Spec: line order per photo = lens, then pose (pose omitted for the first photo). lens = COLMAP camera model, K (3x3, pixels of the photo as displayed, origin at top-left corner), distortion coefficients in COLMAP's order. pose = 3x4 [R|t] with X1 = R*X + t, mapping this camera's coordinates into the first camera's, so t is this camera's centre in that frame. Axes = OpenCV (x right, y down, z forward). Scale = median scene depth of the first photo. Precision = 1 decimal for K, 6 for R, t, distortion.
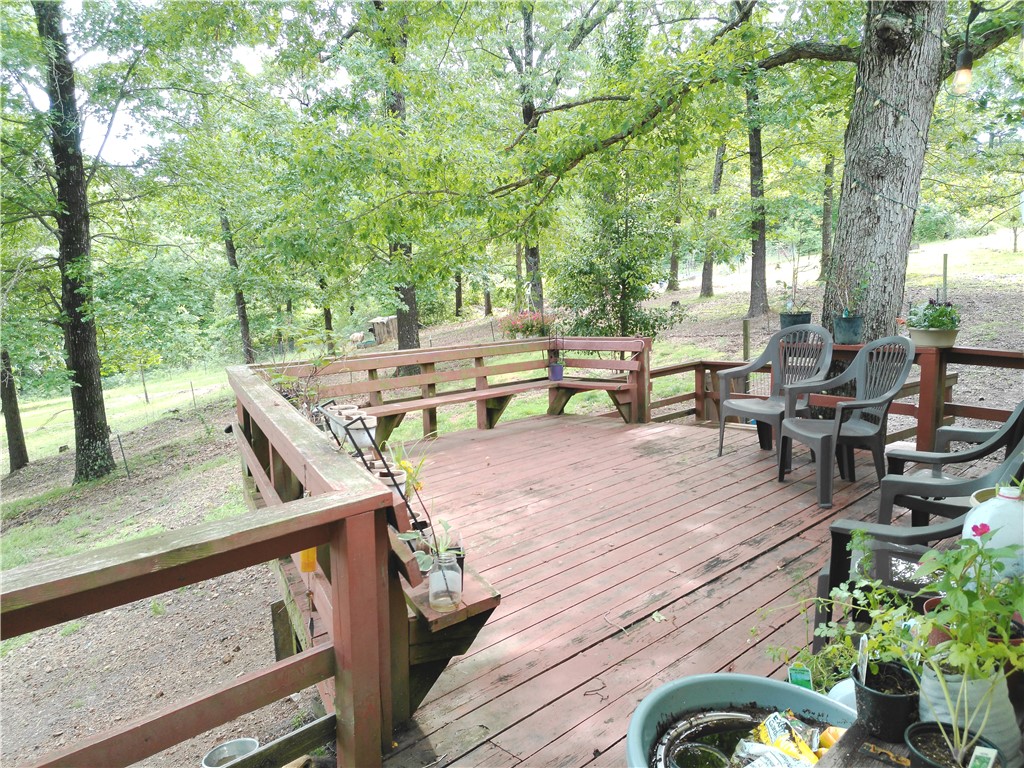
lens RADIAL K [[755.3, 0, 510.3], [0, 755.3, 379.0], [0, 0, 1]] dist [0.051327, -0.055485]
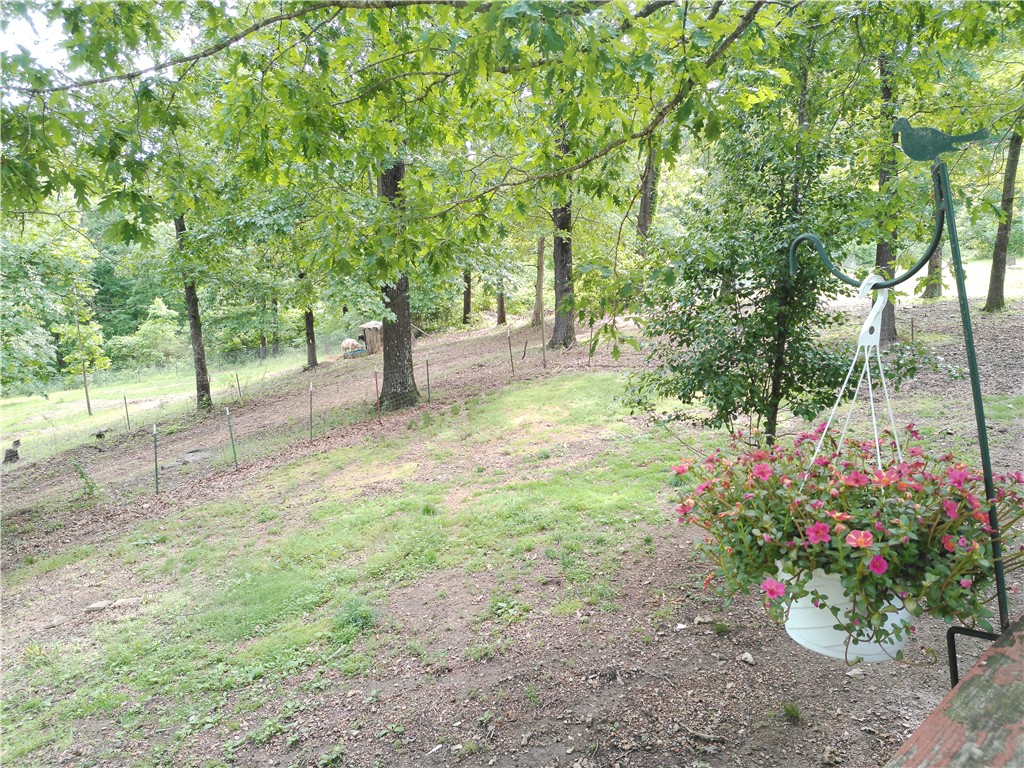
lens RADIAL K [[755.3, 0, 512.6], [0, 755.3, 386.0], [0, 0, 1]] dist [0.051327, -0.055485]
pose [[0.999326, 0.036574, -0.003254, -0.067563], [-0.036560, 0.999322, 0.004254, -0.115628], [0.003407, -0.004132, 0.999986, 0.935649]]
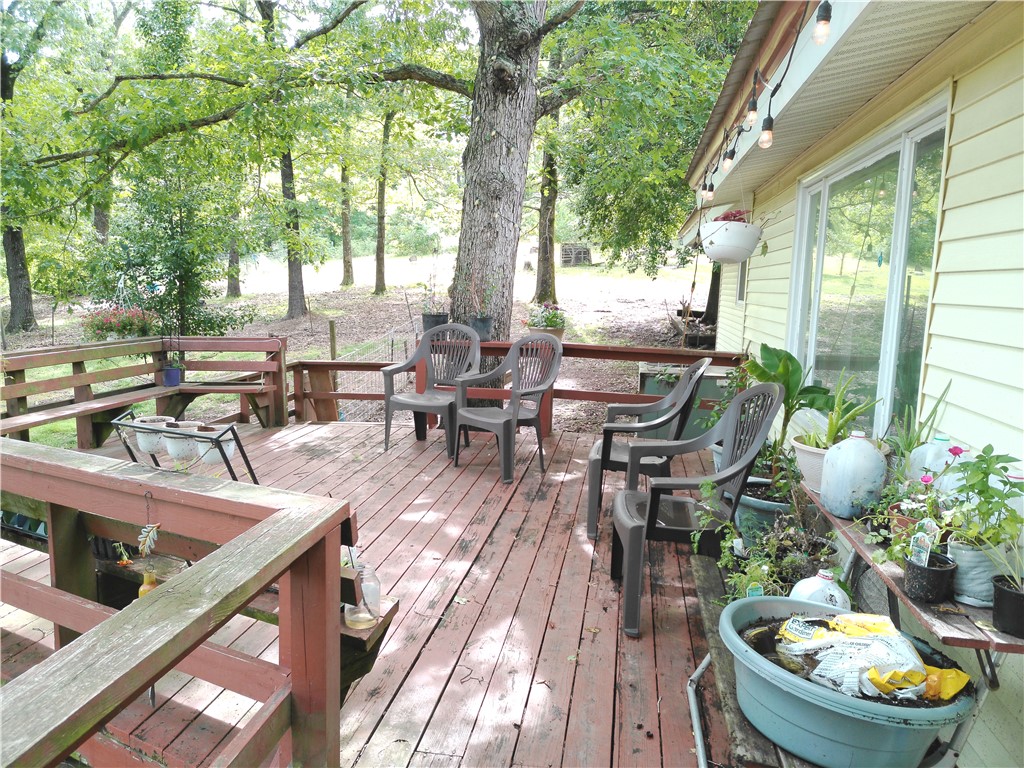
lens RADIAL K [[755.3, 0, 512.7], [0, 755.3, 385.6], [0, 0, 1]] dist [0.051327, -0.055485]
pose [[0.803415, -0.042944, 0.593868, -0.156450], [0.039442, 0.999043, 0.018885, 0.000176], [-0.594111, 0.008251, 0.804341, 0.048702]]
